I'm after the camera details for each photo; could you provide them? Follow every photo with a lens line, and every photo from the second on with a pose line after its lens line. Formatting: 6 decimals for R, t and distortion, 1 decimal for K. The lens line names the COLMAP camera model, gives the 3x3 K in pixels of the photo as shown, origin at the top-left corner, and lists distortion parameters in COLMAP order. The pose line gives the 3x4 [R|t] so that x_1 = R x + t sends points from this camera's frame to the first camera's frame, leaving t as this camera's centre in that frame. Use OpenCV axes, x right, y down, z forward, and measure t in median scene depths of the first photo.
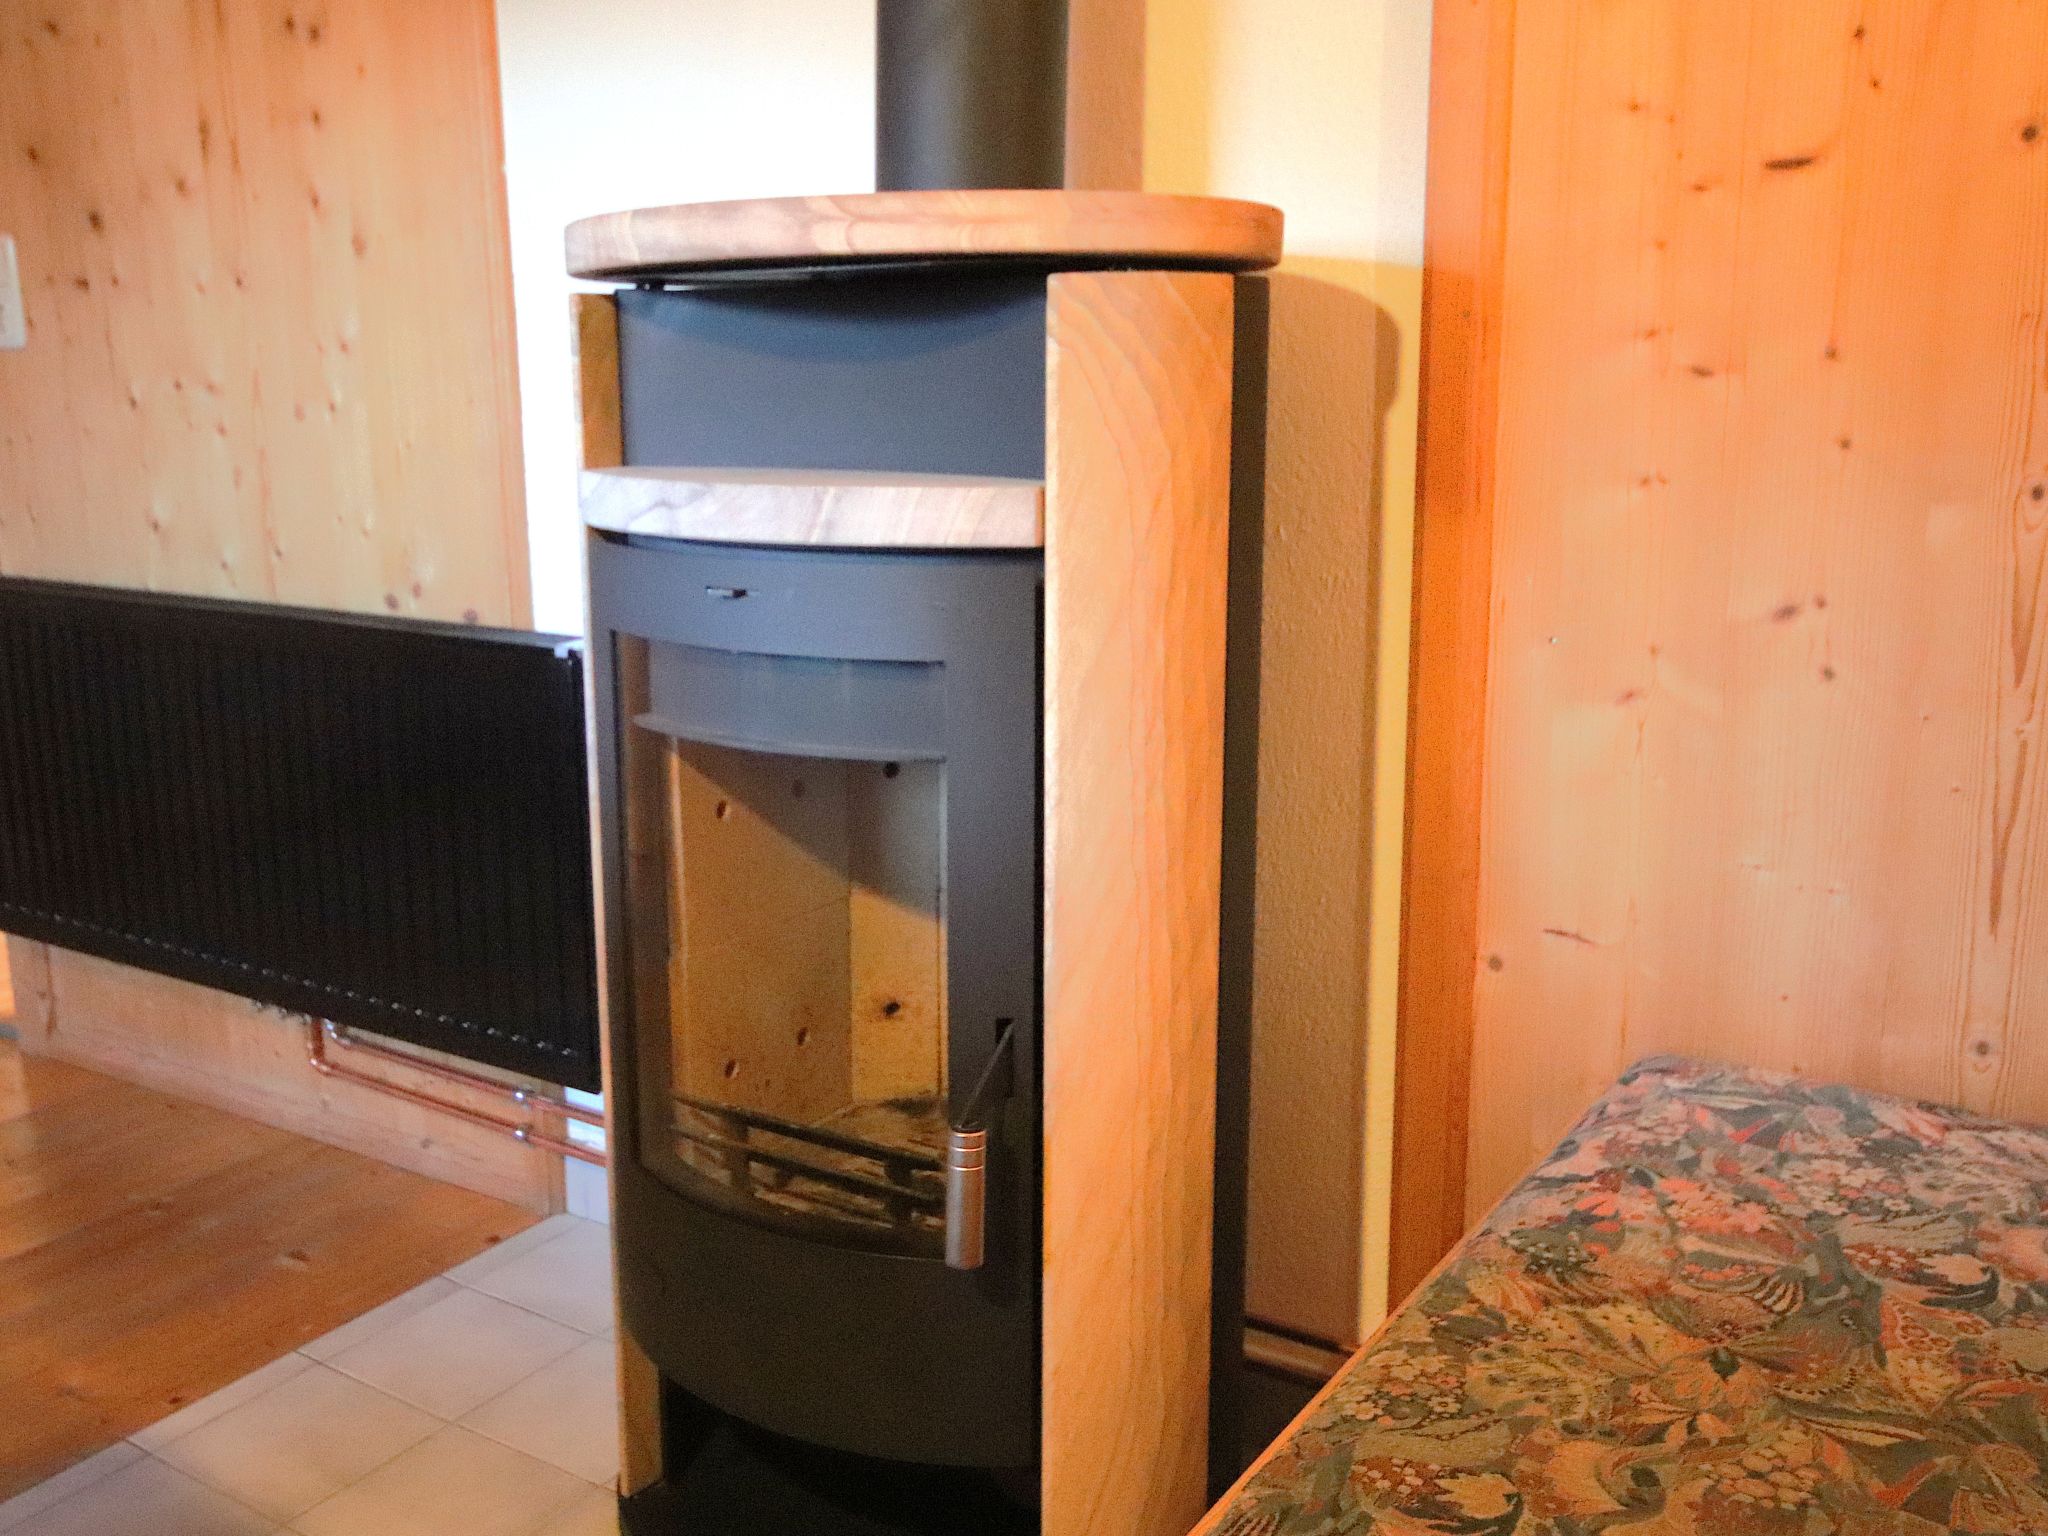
lens RADIAL K [[1855.4, 0, 1022.4], [0, 1855.4, 767.5], [0, 0, 1]] dist [0.029915, 0.000000]
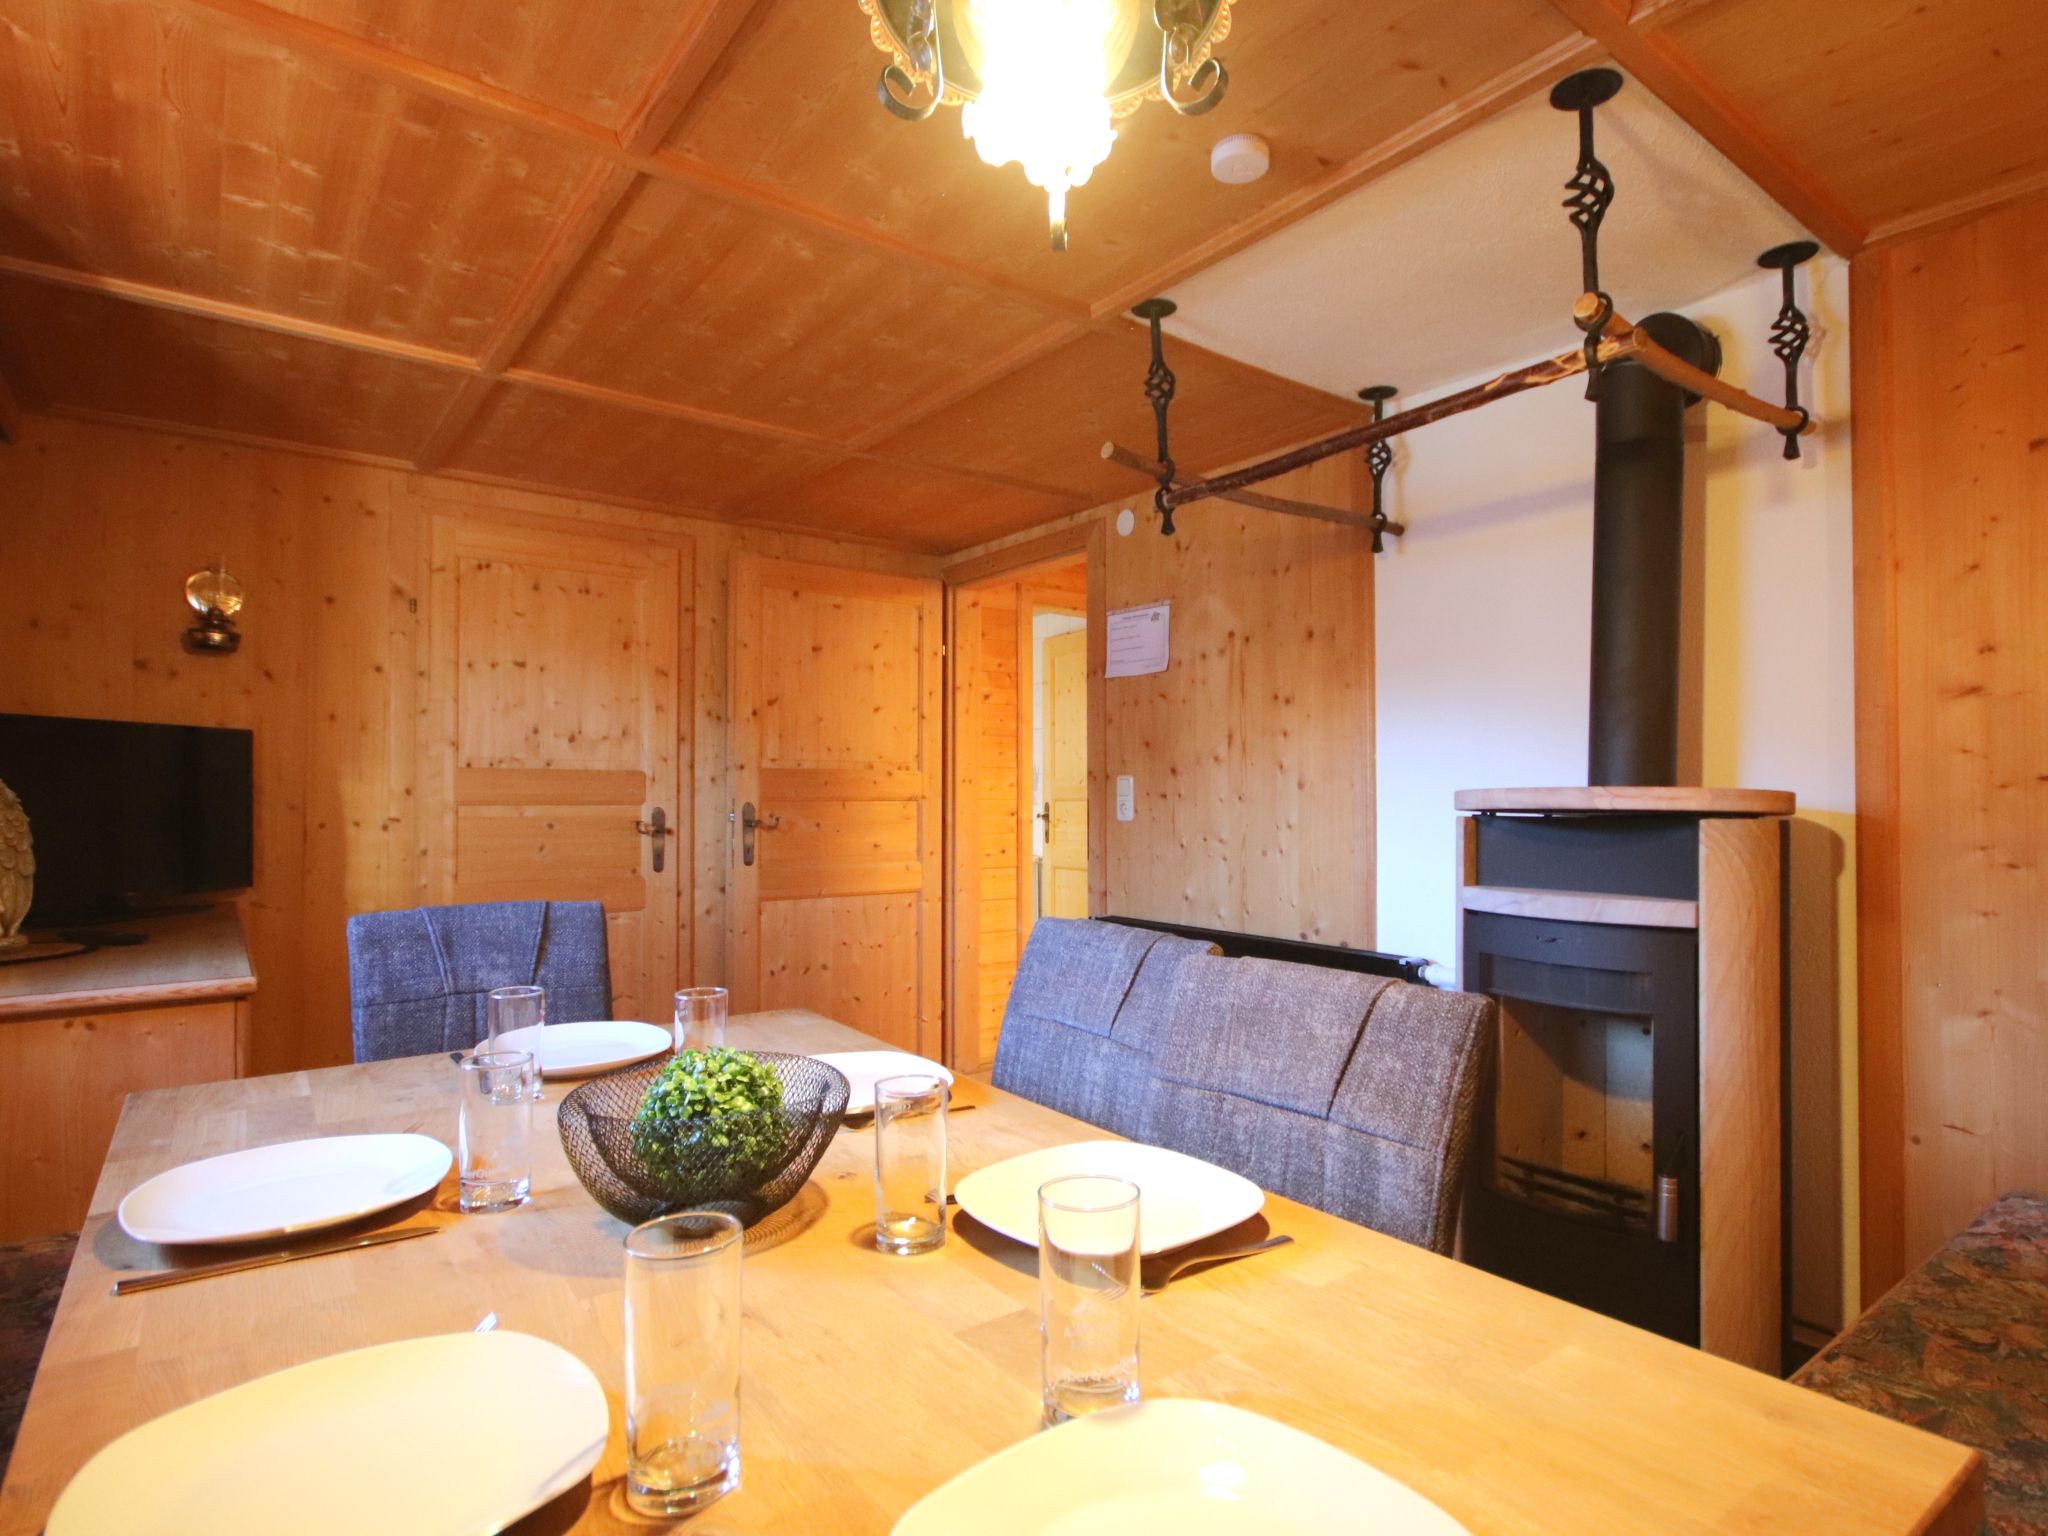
lens RADIAL K [[1073.4, 0, 1098.9], [0, 1073.4, 792.7], [0, 0, 1]] dist [-0.001452, 0.002741]
pose [[0.953715, 0.018491, -0.300144, -0.280633], [-0.087302, 0.972145, -0.217514, 0.072677], [0.287761, 0.233650, 0.928763, -0.501976]]
